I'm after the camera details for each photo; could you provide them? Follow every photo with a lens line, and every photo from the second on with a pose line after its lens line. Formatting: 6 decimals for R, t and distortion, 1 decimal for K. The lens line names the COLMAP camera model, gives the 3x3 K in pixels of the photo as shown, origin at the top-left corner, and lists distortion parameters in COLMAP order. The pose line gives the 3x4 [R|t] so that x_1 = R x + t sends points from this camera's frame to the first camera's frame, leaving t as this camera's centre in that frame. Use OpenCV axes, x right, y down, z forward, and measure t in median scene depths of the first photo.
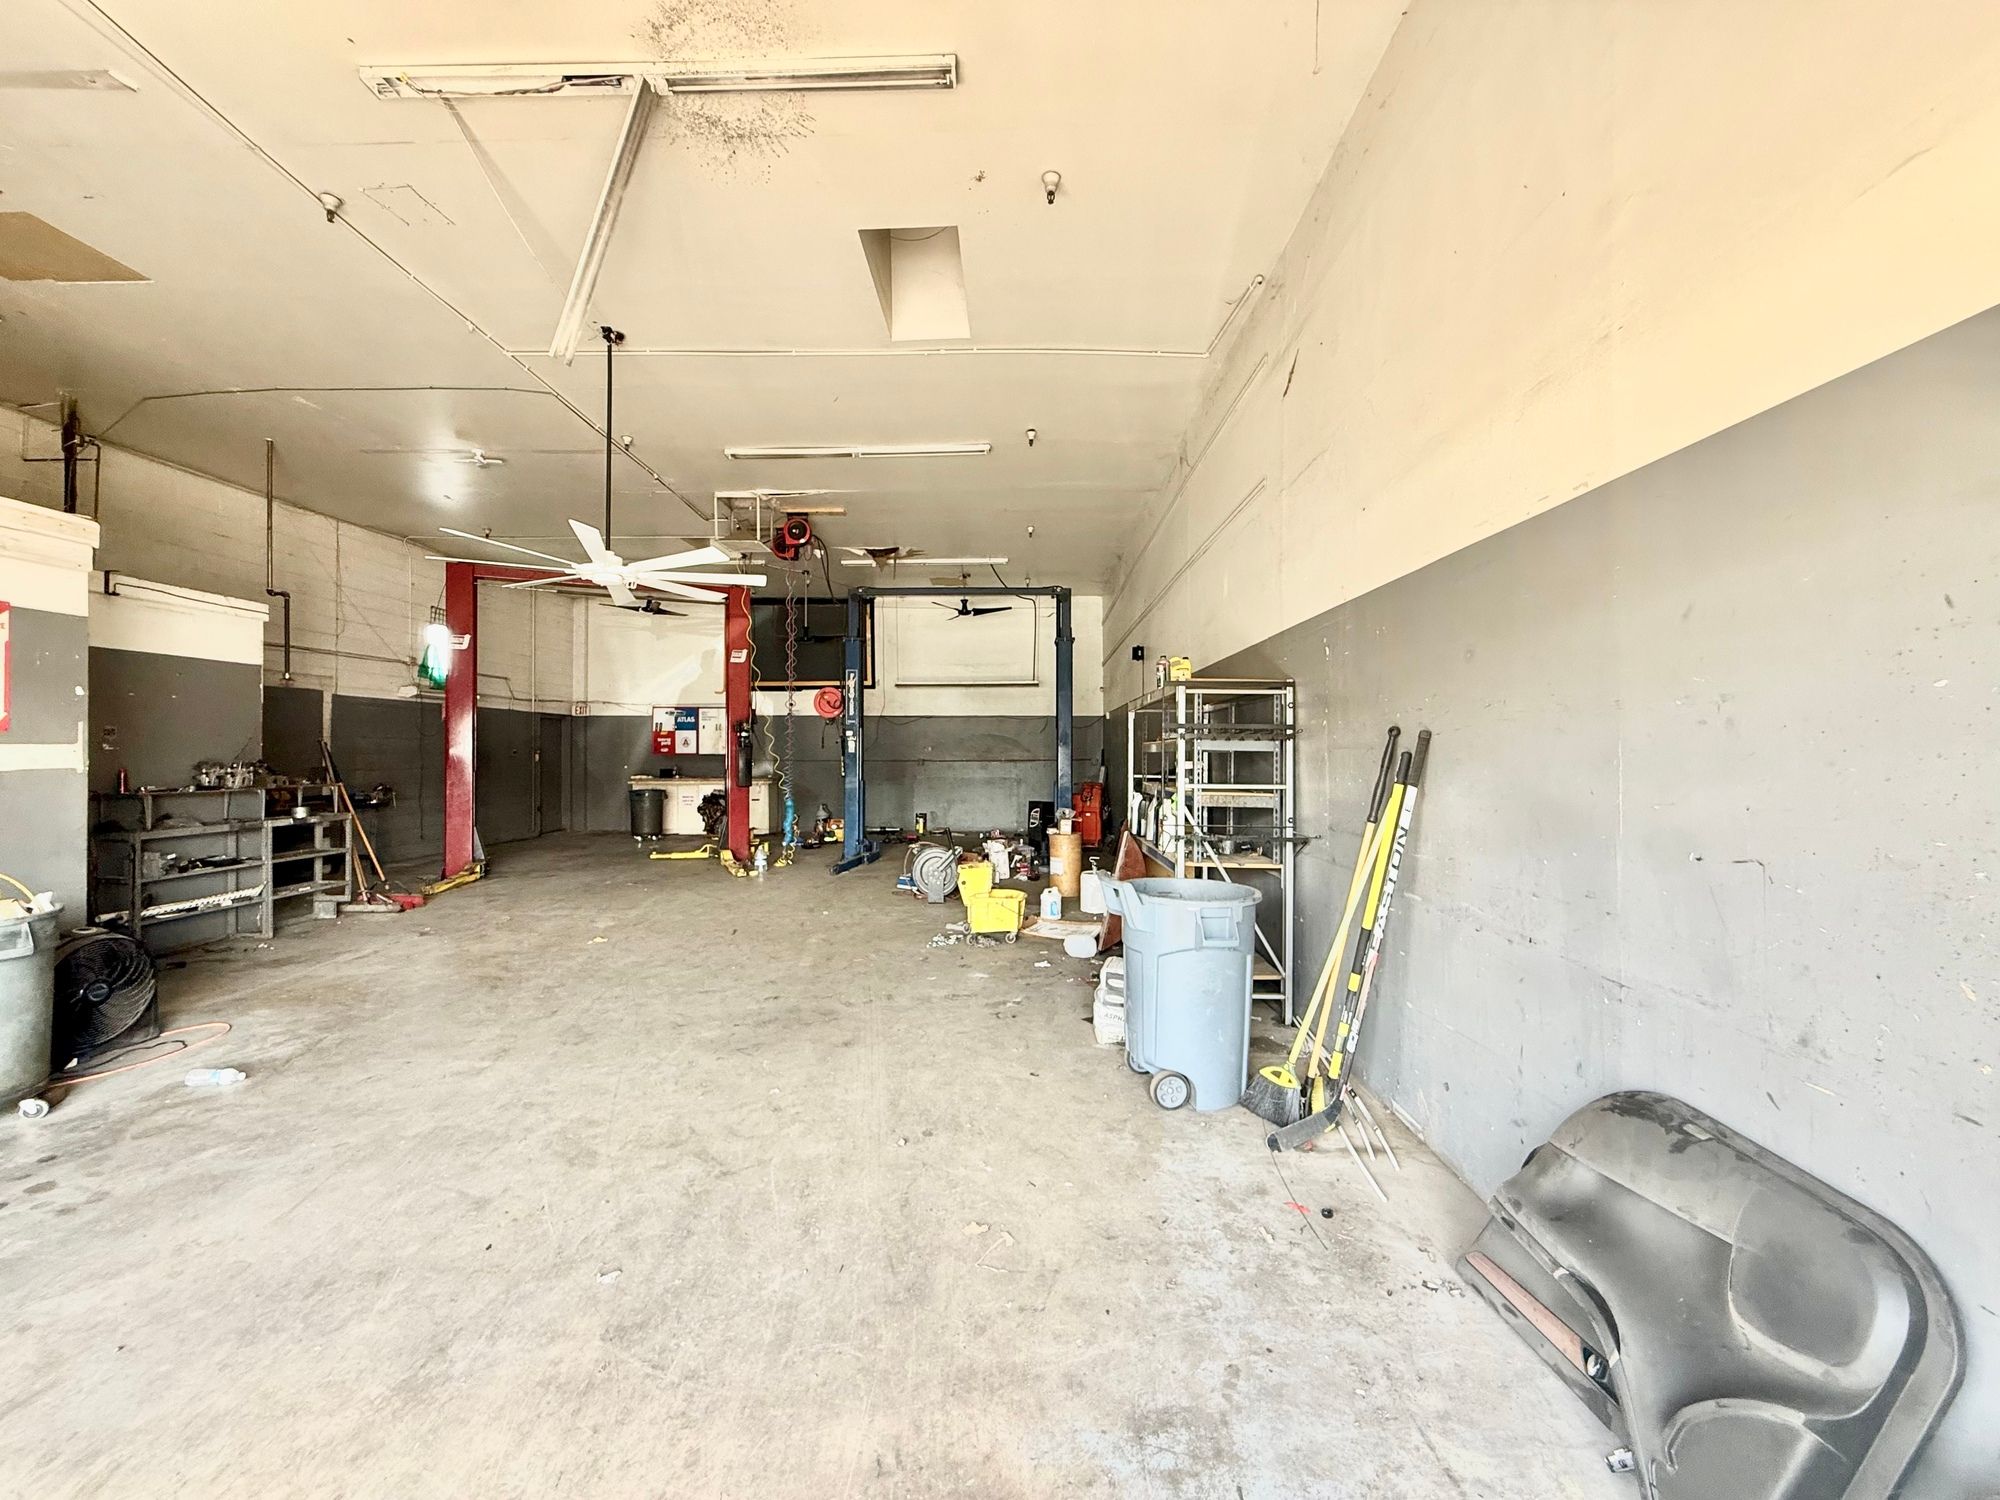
lens RADIAL K [[798.7, 0, 994.7], [0, 798.7, 748.7], [0, 0, 1]] dist [-0.000701, 0.000380]
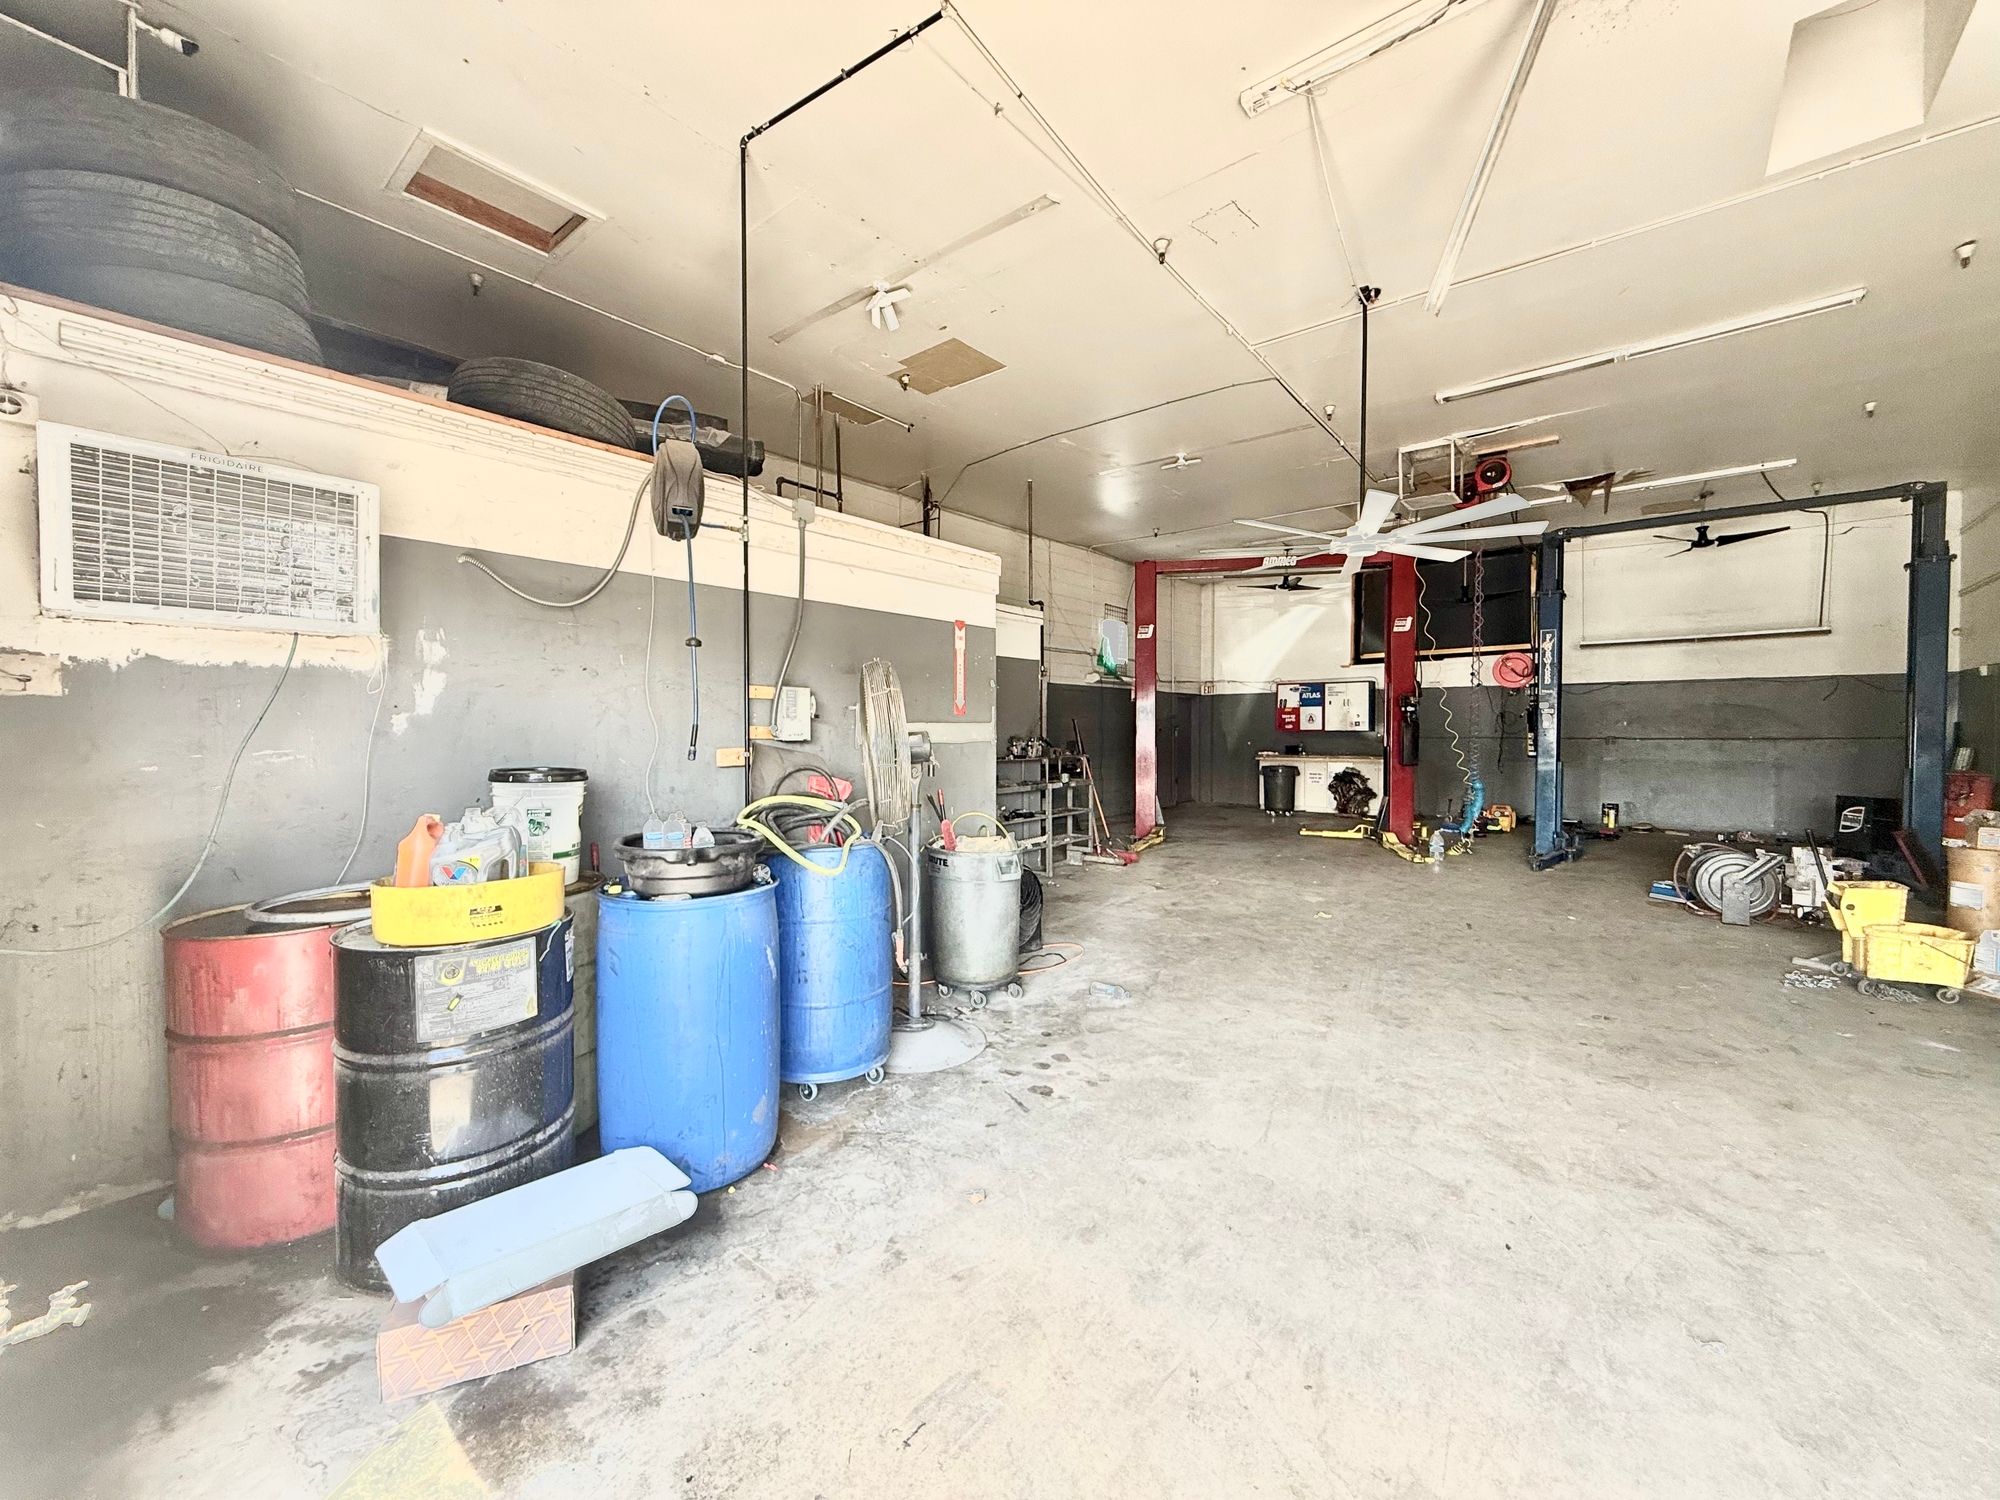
lens RADIAL K [[799.3, 0, 994.6], [0, 799.3, 748.8], [0, 0, 1]] dist [-0.000476, 0.000109]
pose [[0.787945, 0.011854, -0.615632, -0.257123], [0.005900, 0.999623, 0.026798, 0.001052], [0.615718, -0.024748, 0.787578, -0.053220]]
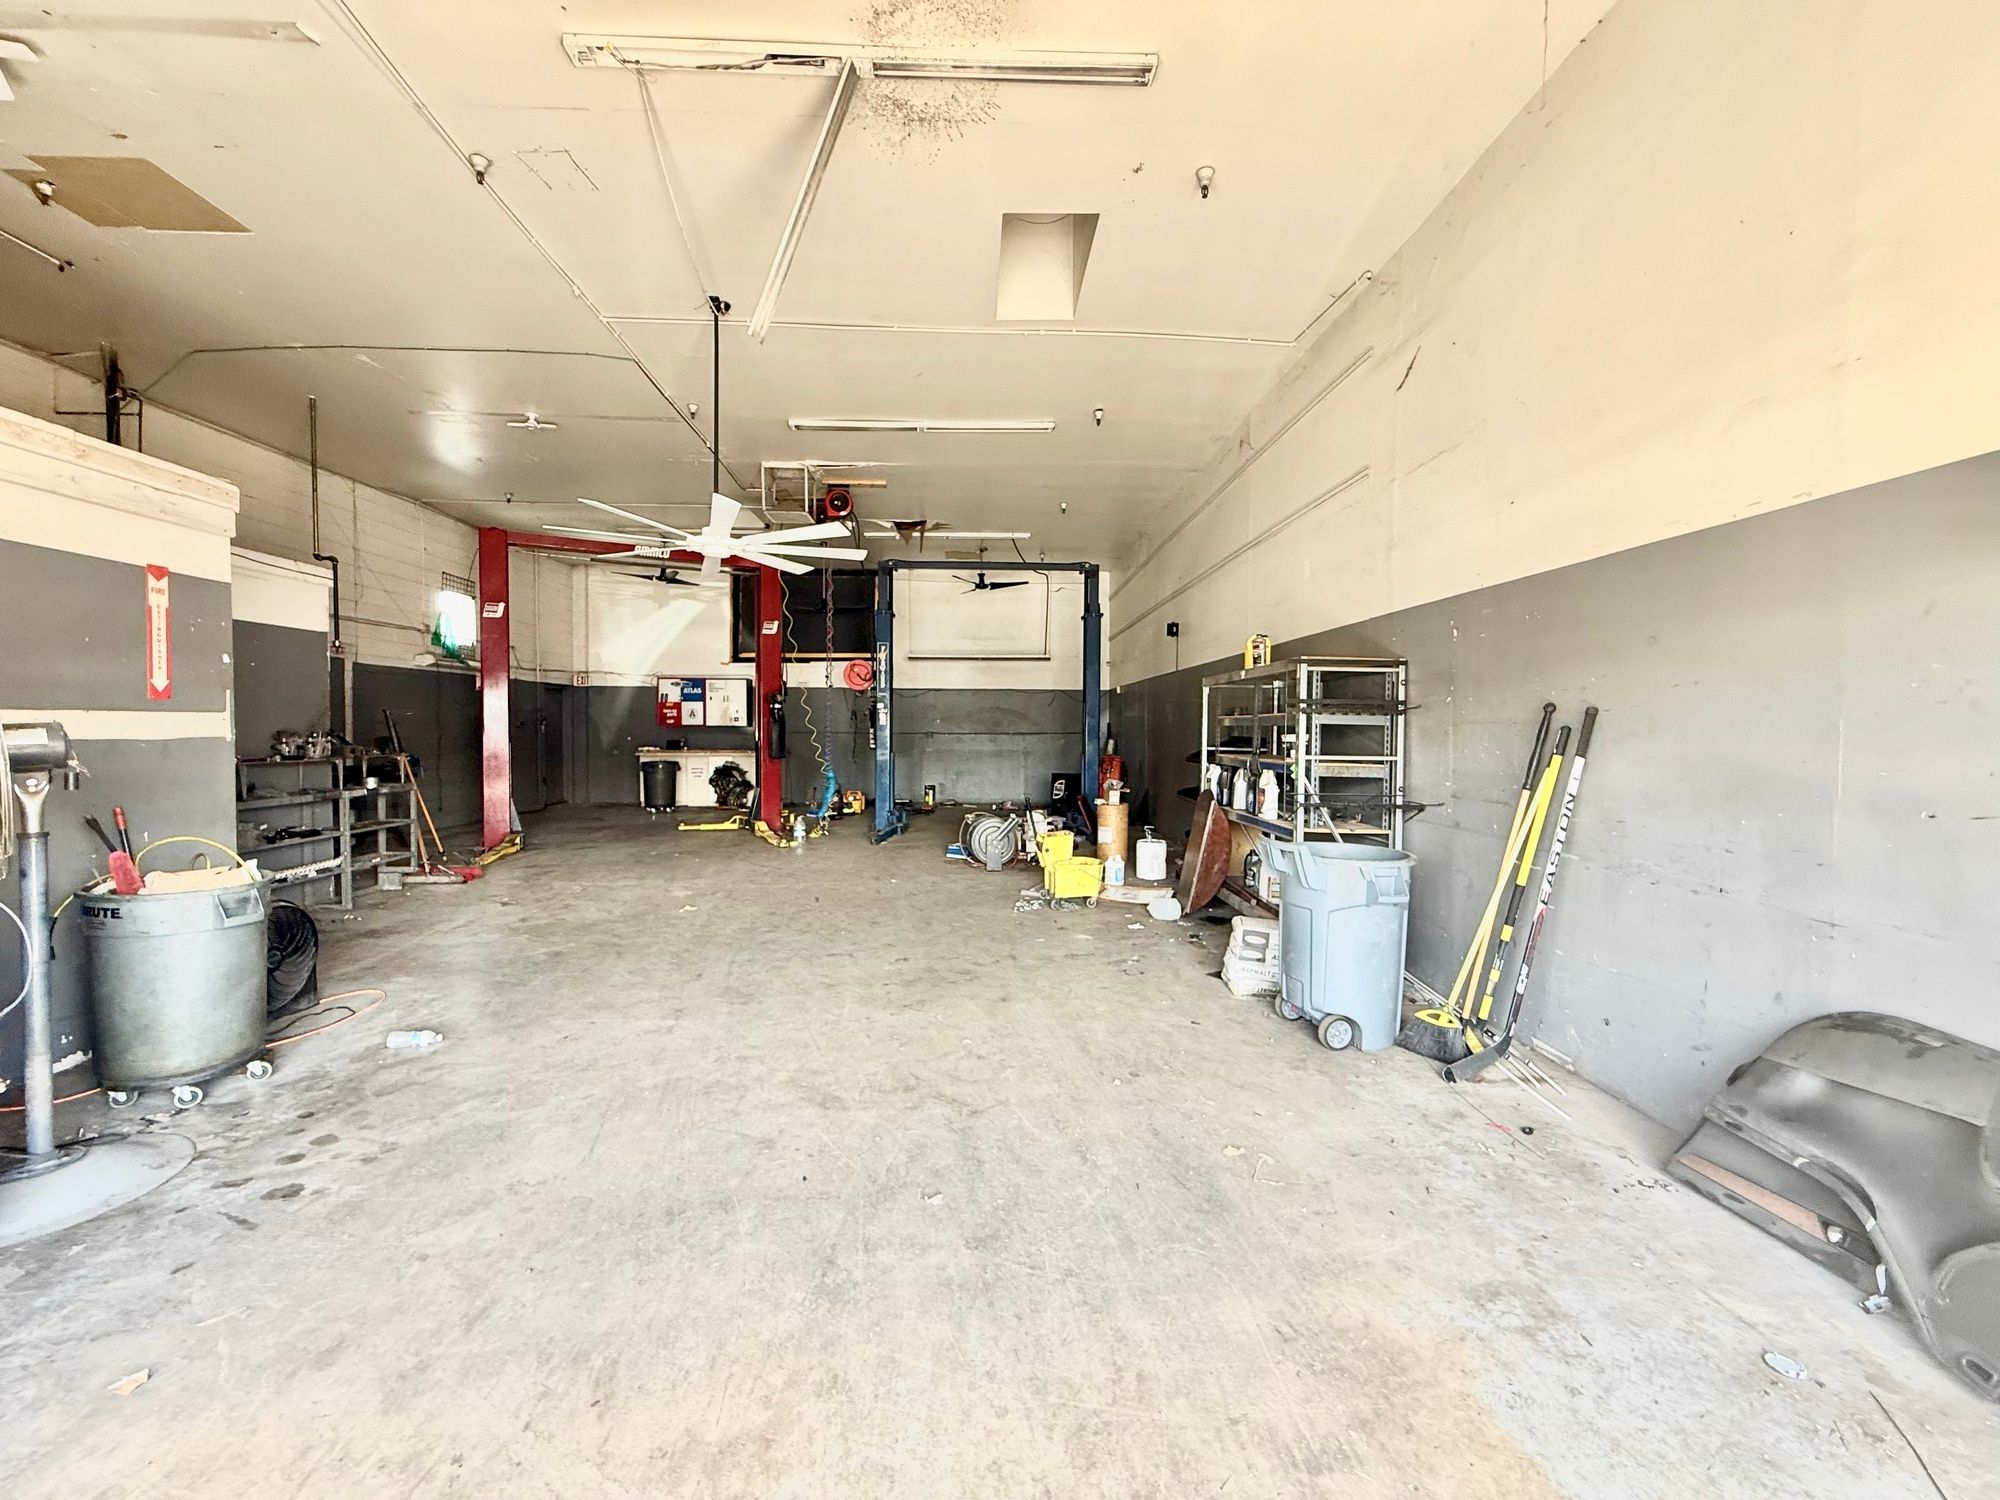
lens RADIAL K [[799.3, 0, 994.6], [0, 799.3, 748.8], [0, 0, 1]] dist [-0.000476, 0.000109]
pose [[0.998225, 0.002827, 0.059488, -0.211713], [-0.004830, 0.999425, 0.033550, 0.001134], [-0.059359, -0.033778, 0.997665, -0.038310]]
